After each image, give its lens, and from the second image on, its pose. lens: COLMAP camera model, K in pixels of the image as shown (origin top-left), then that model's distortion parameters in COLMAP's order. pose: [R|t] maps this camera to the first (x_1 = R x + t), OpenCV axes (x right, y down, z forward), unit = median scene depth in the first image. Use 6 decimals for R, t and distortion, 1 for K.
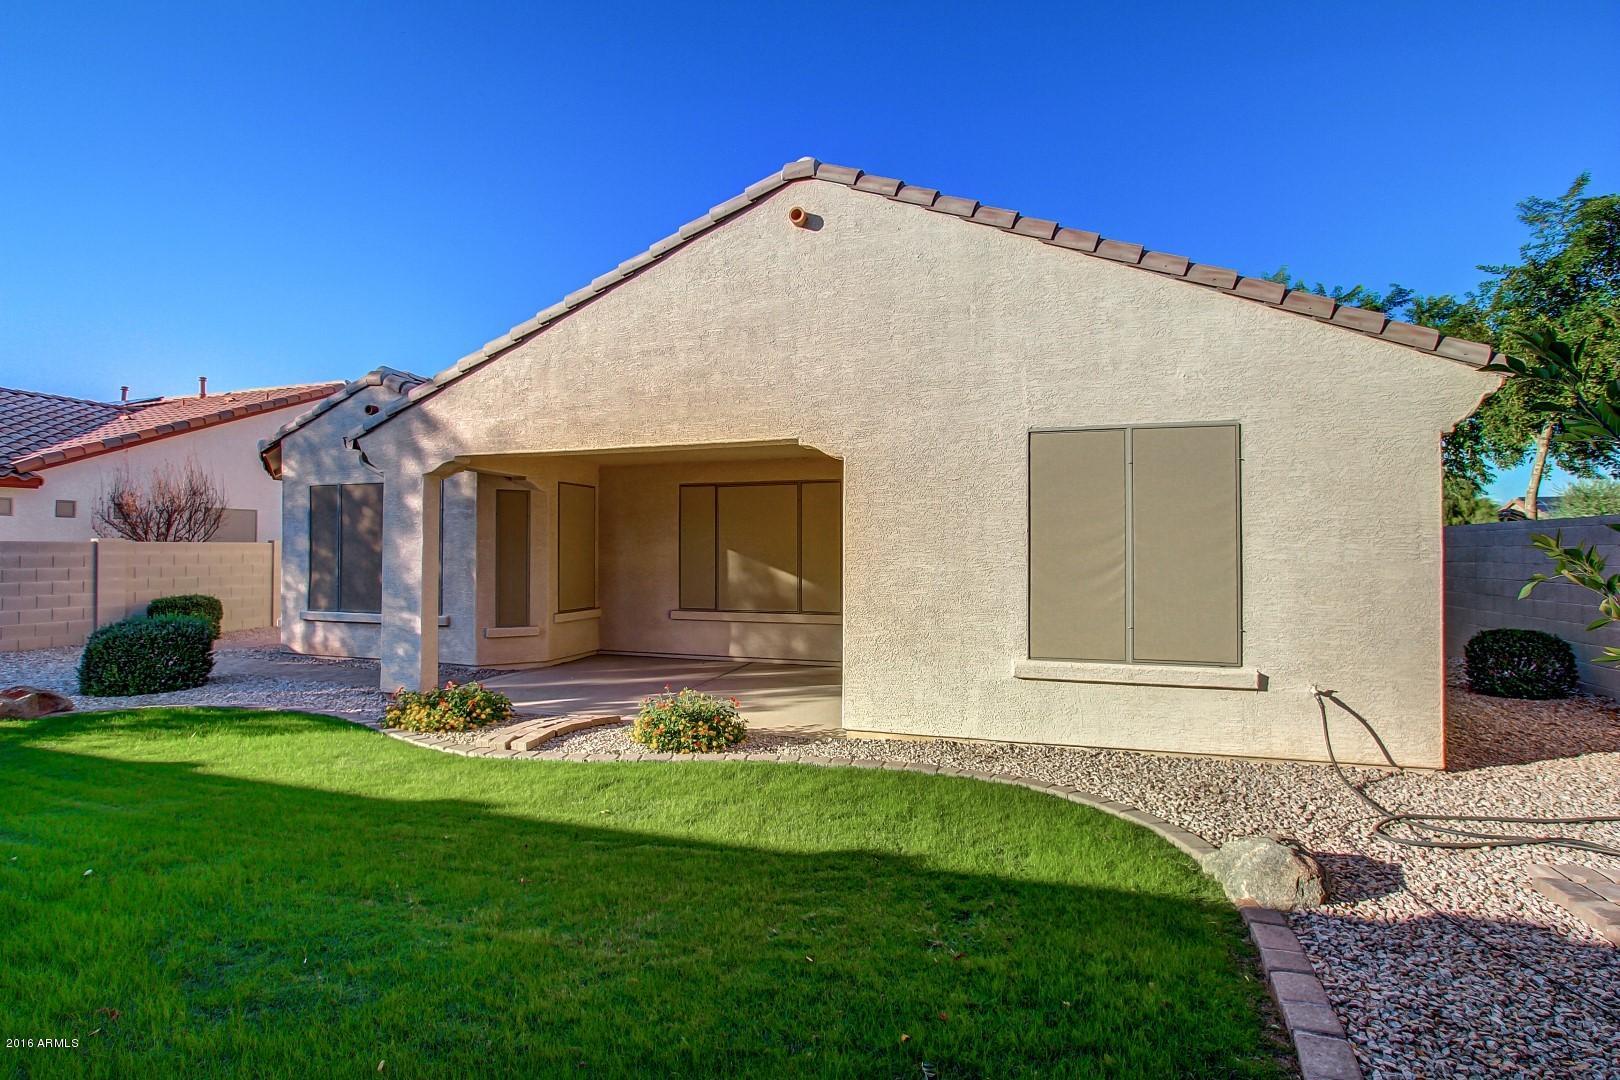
lens RADIAL K [[753.6, 0, 810.8], [0, 753.6, 541.1], [0, 0, 1]] dist [-0.035539, 0.000816]
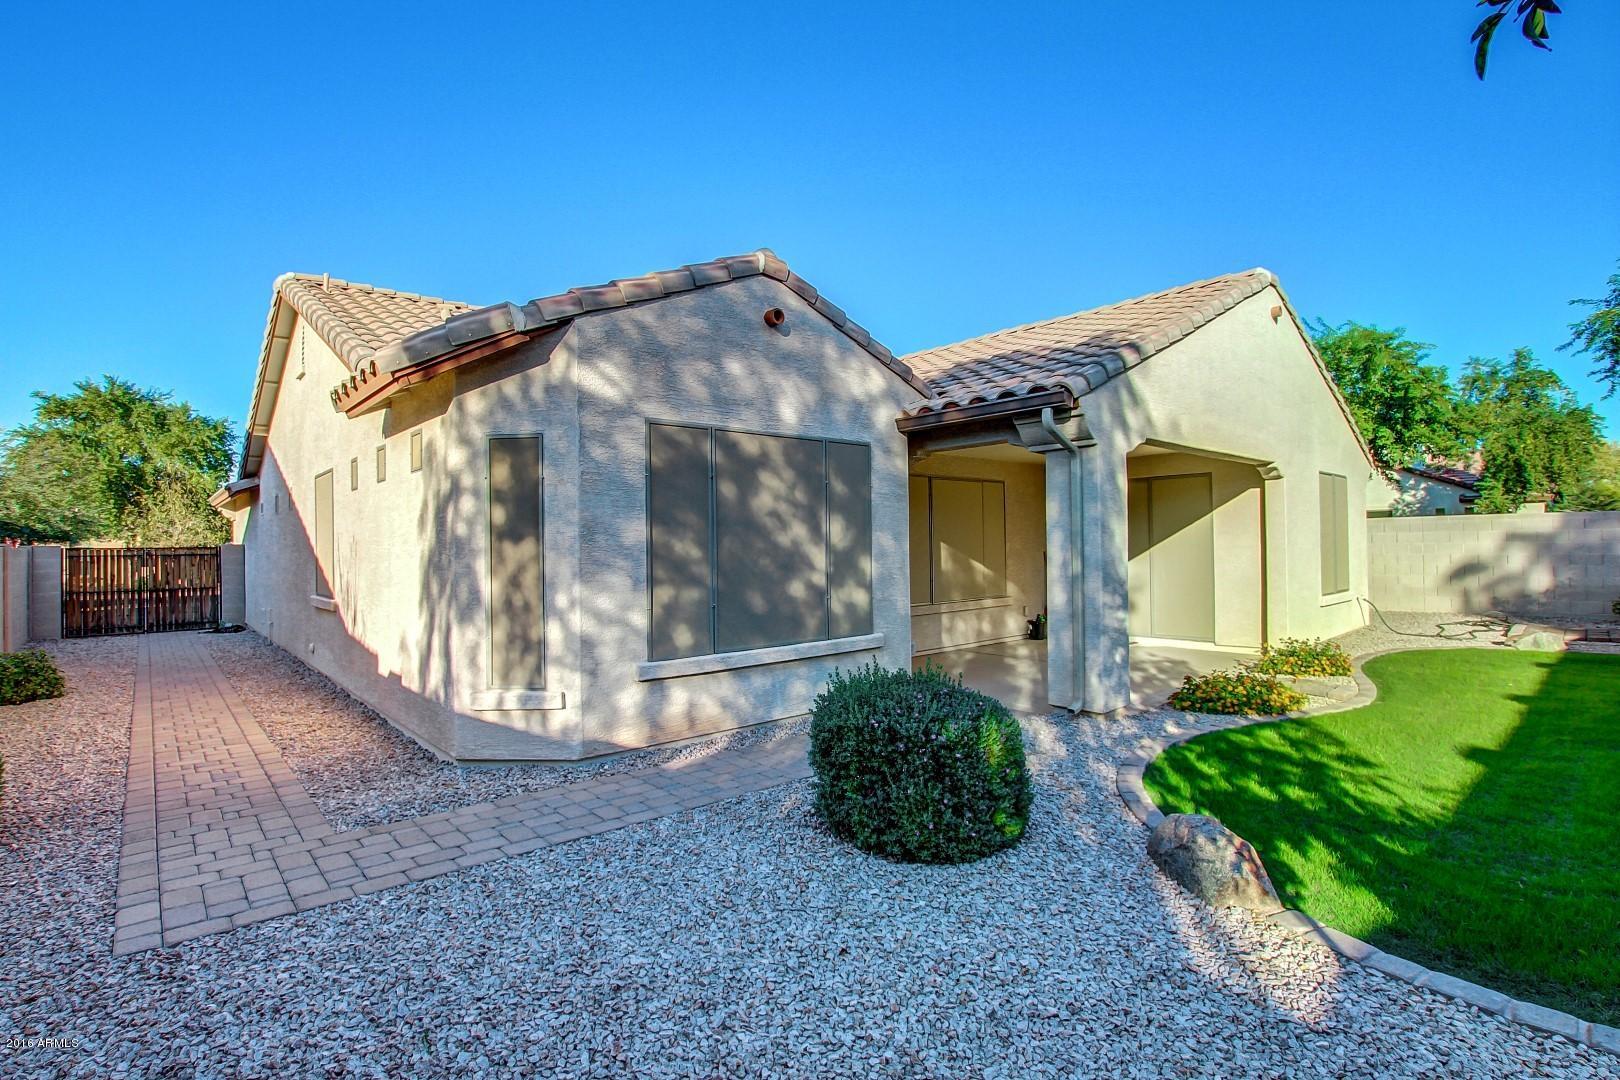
lens RADIAL K [[753.6, 0, 812.5], [0, 753.6, 541.5], [0, 0, 1]] dist [-0.035539, 0.000816]
pose [[0.517047, -0.002139, 0.855954, -1.076779], [0.003235, 0.999995, 0.000545, 0.010230], [-0.855951, 0.002487, 0.517052, 0.631908]]
